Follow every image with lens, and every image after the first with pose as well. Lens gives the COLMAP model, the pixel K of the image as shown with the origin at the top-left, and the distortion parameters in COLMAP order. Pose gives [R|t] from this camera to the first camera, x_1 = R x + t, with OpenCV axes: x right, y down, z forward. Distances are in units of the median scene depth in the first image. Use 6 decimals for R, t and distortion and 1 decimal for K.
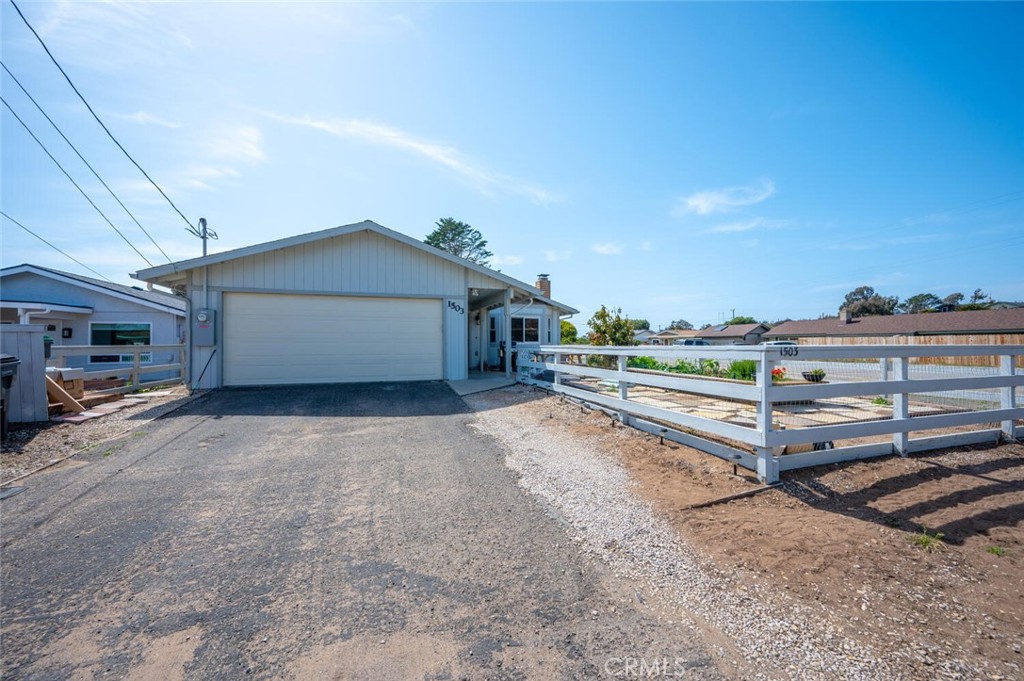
lens RADIAL K [[403.5, 0, 513.1], [0, 403.5, 340.2], [0, 0, 1]] dist [-0.002641, -0.000276]
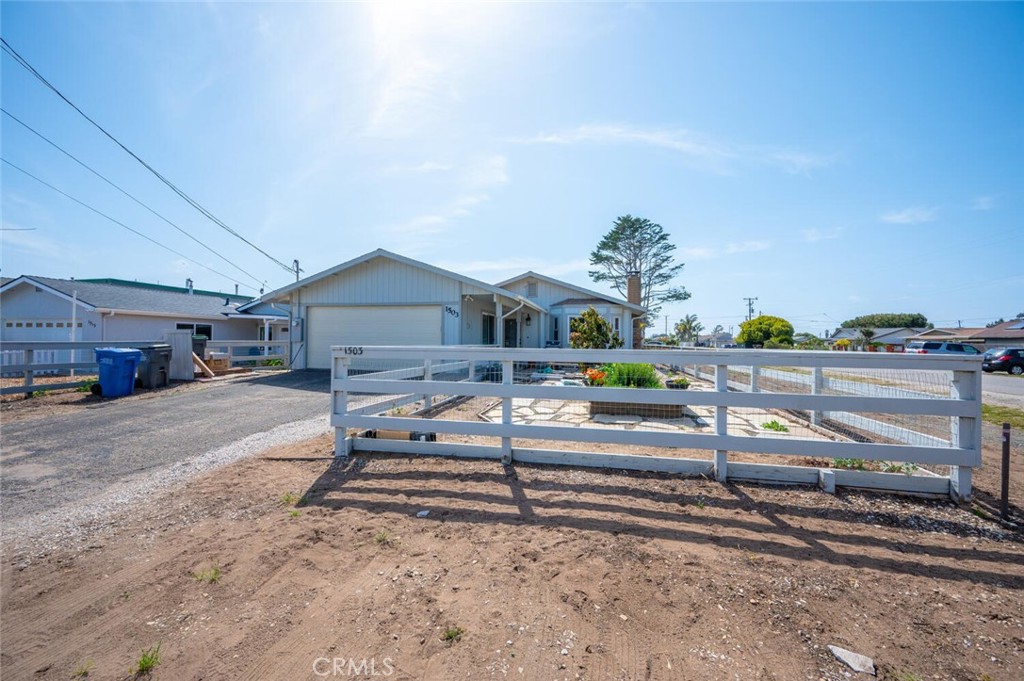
lens RADIAL K [[395.9, 0, 517.6], [0, 395.9, 367.0], [0, 0, 1]] dist [0.016174, 0.000084]
pose [[0.863436, 0.043205, -0.502605, 0.387331], [-0.008529, 0.997433, 0.071090, -0.002555], [0.504387, -0.057095, 0.861588, 0.052706]]
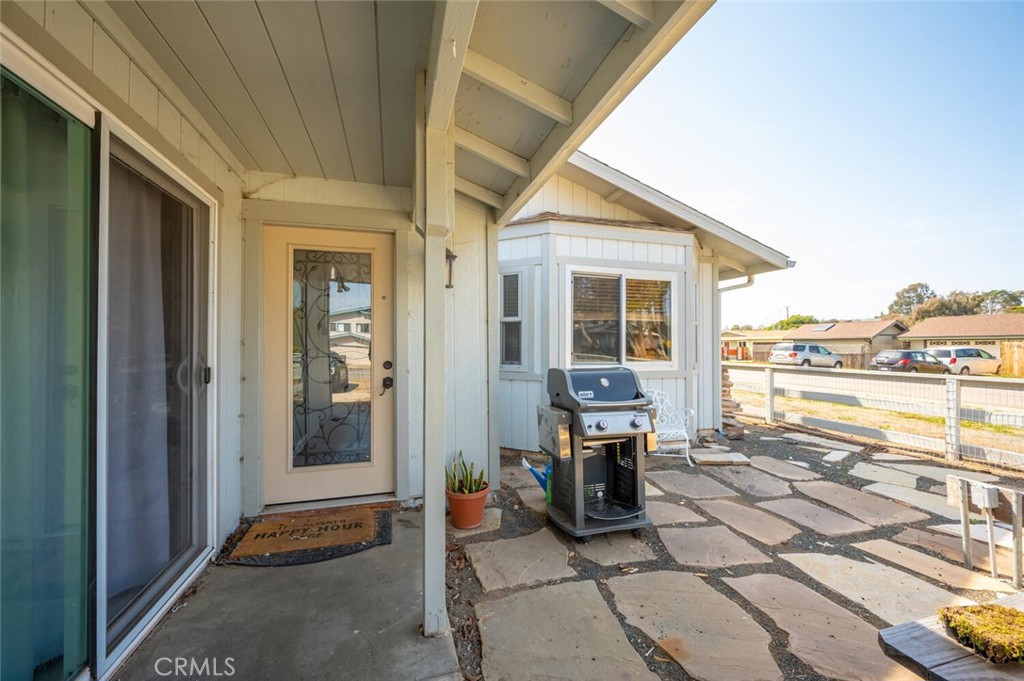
lens RADIAL K [[403.2, 0, 513.9], [0, 403.2, 343.3], [0, 0, 1]] dist [0.001205, 0.000187]
pose [[0.999324, 0.001629, -0.036733, -0.038585], [-0.001458, 0.999988, 0.004686, -0.011021], [0.036740, -0.004630, 0.999314, 0.721482]]
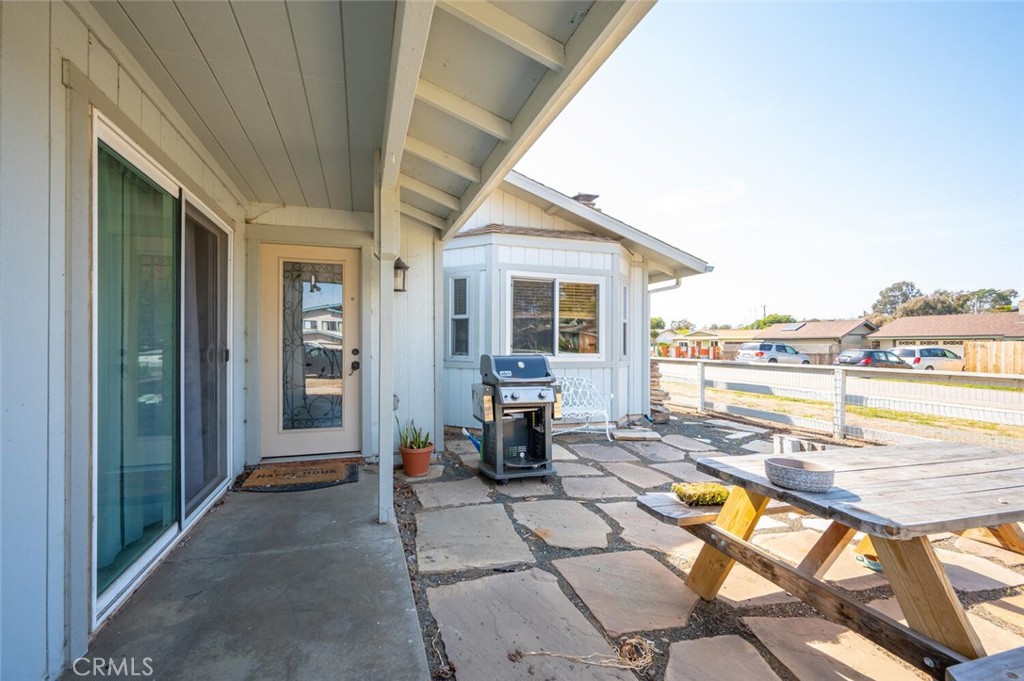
lens RADIAL K [[414.9, 0, 480.6], [0, 414.9, 346.2], [0, 0, 1]] dist [0.001195, 0.000290]
pose [[0.998867, 0.006269, -0.047179, -0.018407], [-0.005618, 0.999887, 0.013909, -0.007196], [0.047260, -0.013628, 0.998790, 0.664746]]
